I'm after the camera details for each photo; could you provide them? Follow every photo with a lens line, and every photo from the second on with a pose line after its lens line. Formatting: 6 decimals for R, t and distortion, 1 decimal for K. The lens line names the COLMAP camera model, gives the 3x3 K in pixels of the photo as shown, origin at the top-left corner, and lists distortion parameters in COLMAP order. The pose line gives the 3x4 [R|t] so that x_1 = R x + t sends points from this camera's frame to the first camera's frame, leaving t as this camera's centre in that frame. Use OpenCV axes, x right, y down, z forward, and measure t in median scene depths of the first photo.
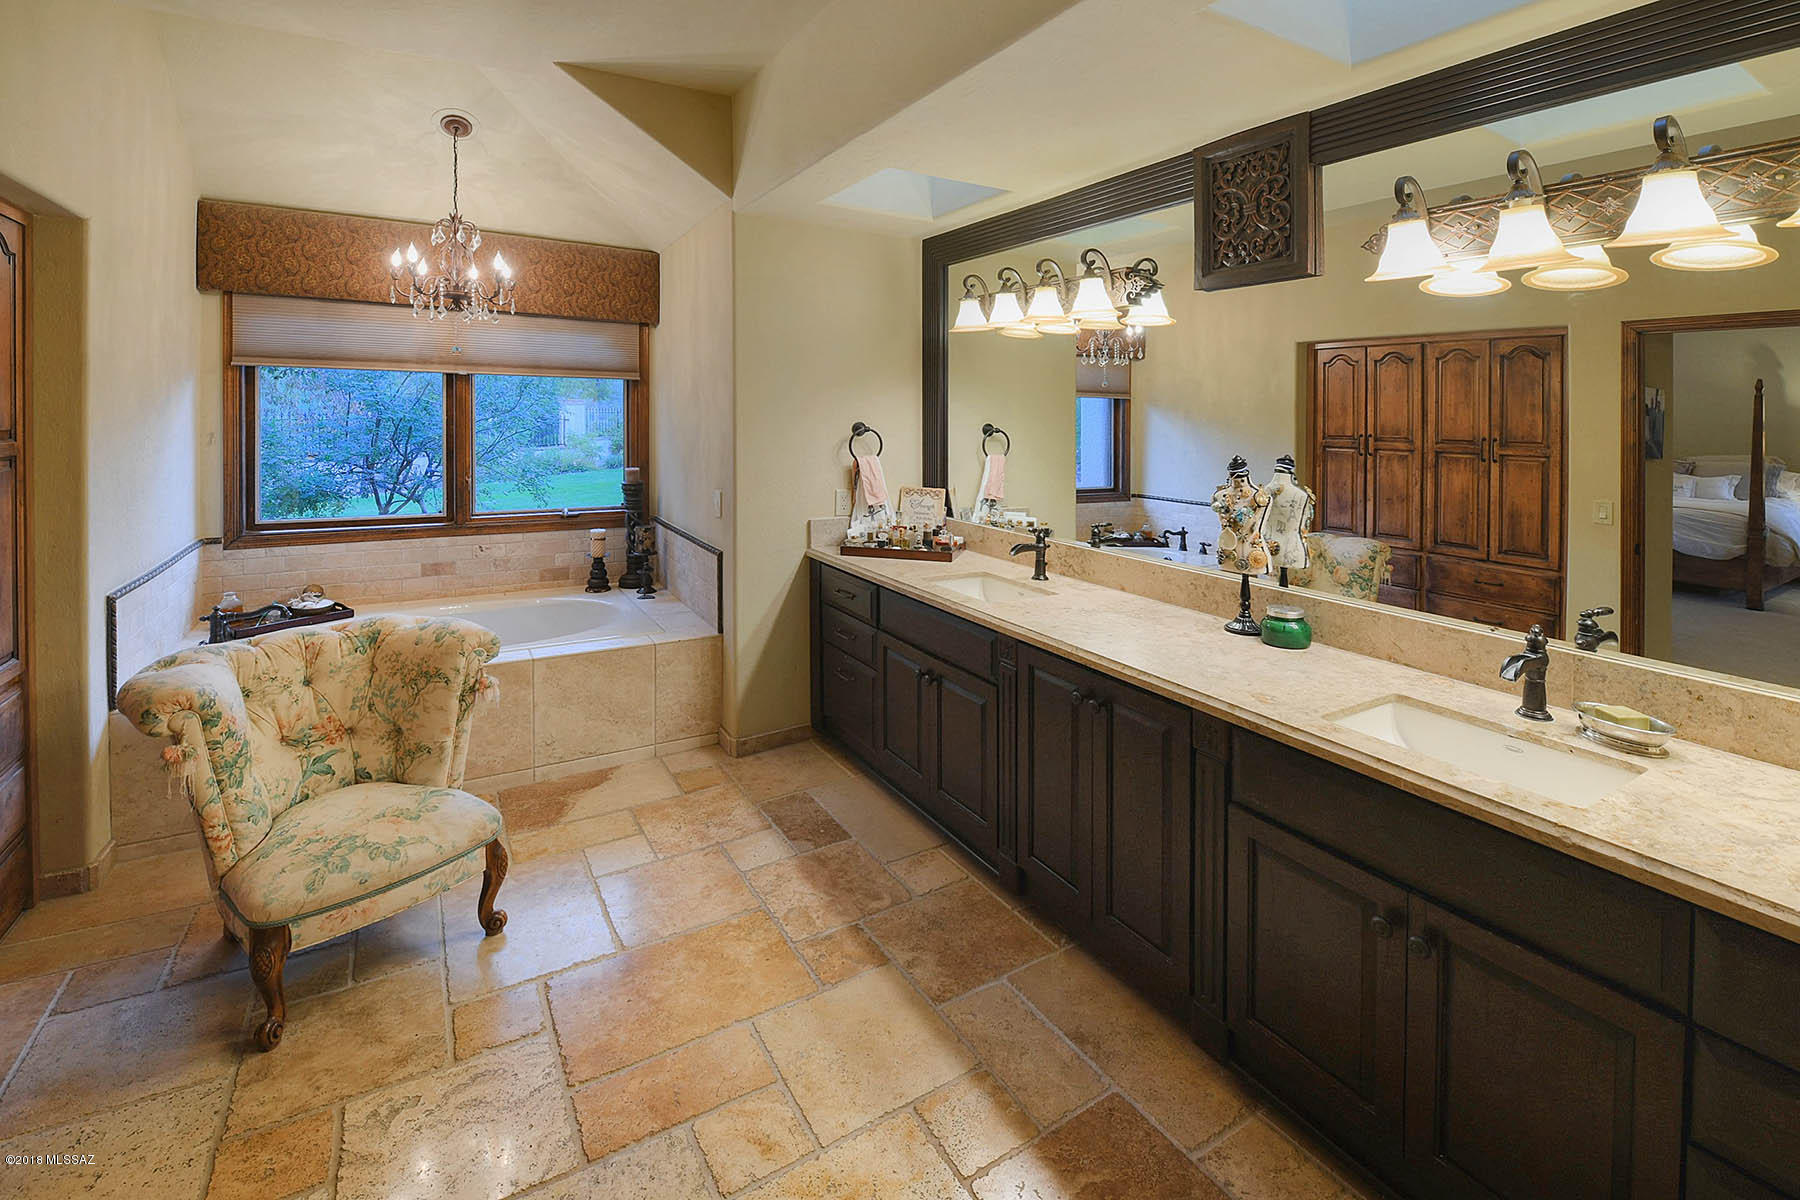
lens RADIAL K [[776.4, 0, 901.5], [0, 776.4, 541.8], [0, 0, 1]] dist [-0.016756, -0.000034]
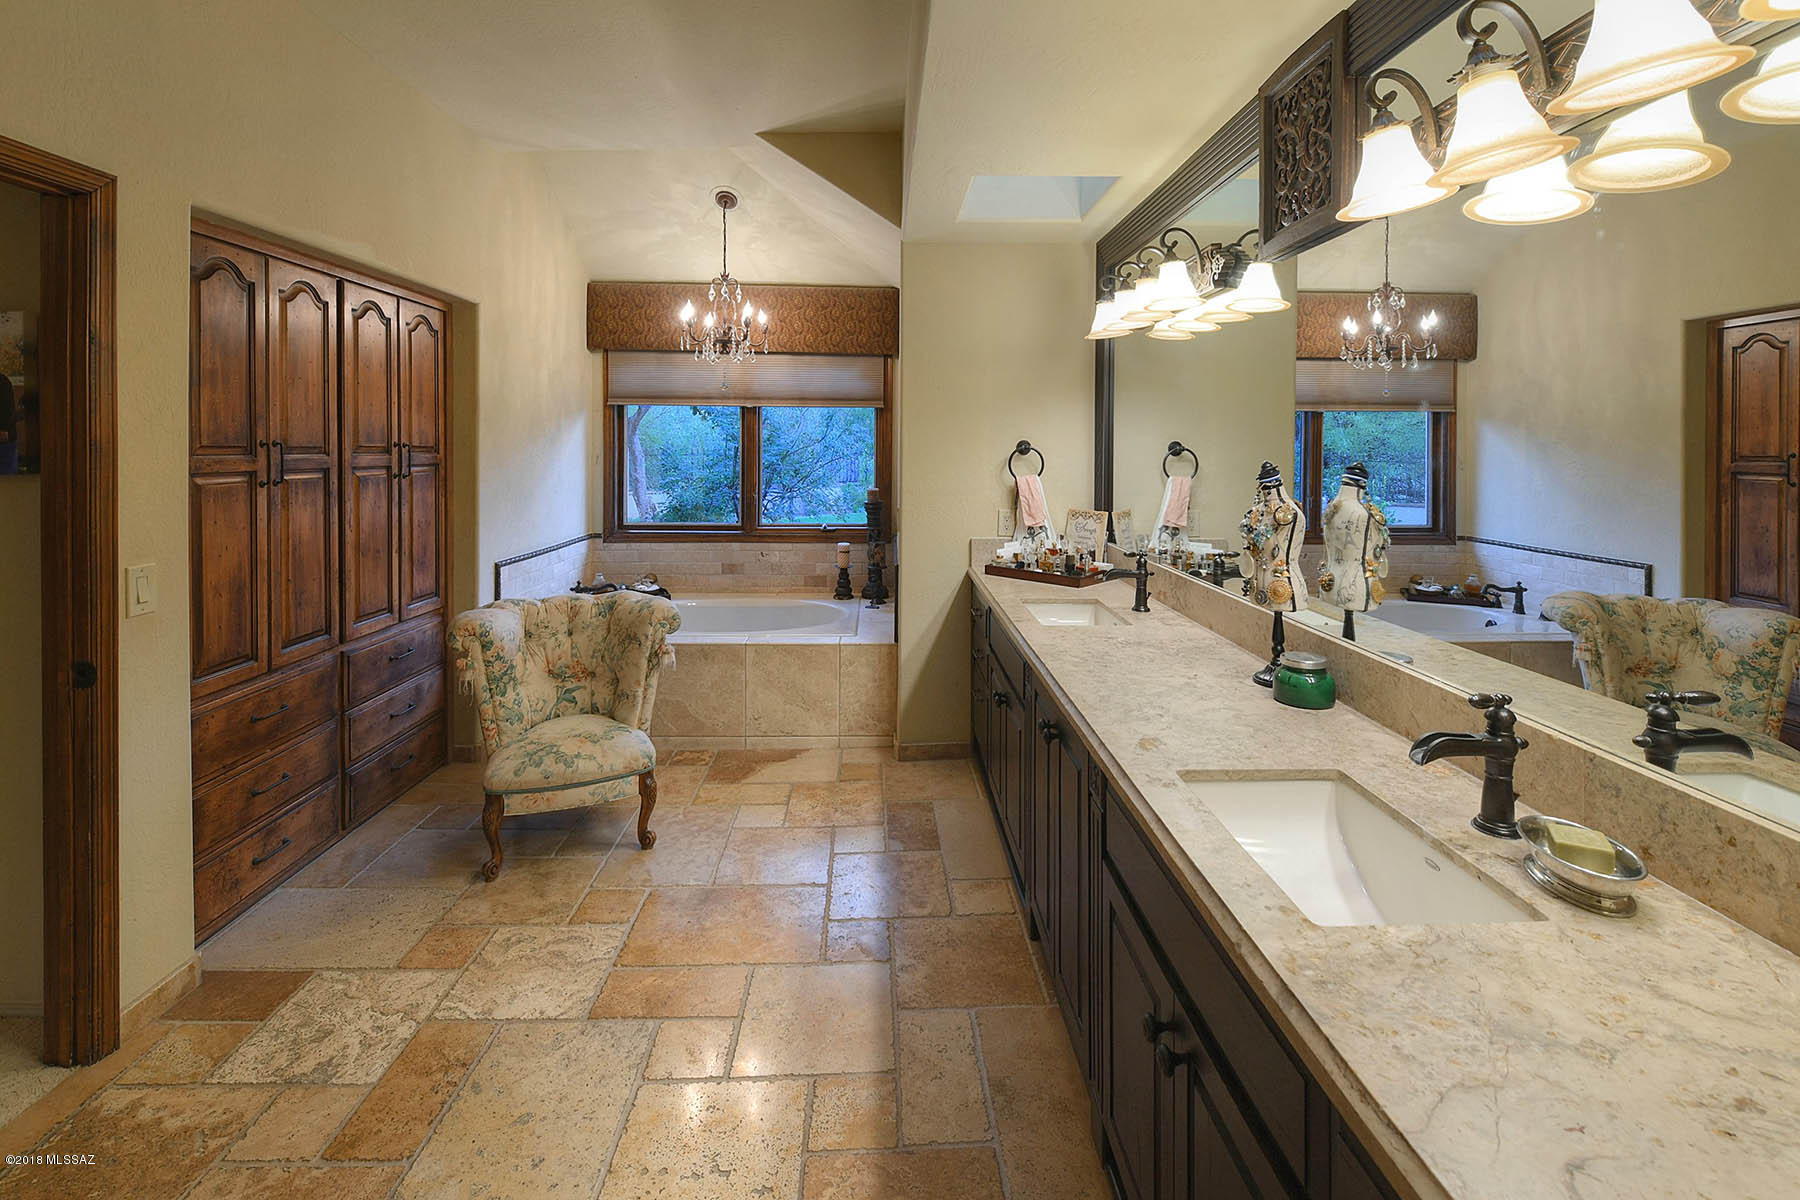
lens RADIAL K [[804.4, 0, 899.0], [0, 804.4, 579.8], [0, 0, 1]] dist [0.002503, -0.014920]
pose [[0.858272, 0.073345, -0.507927, 0.348945], [-0.076320, 0.996971, 0.015001, 0.017883], [0.507488, 0.025890, 0.861270, 0.056032]]
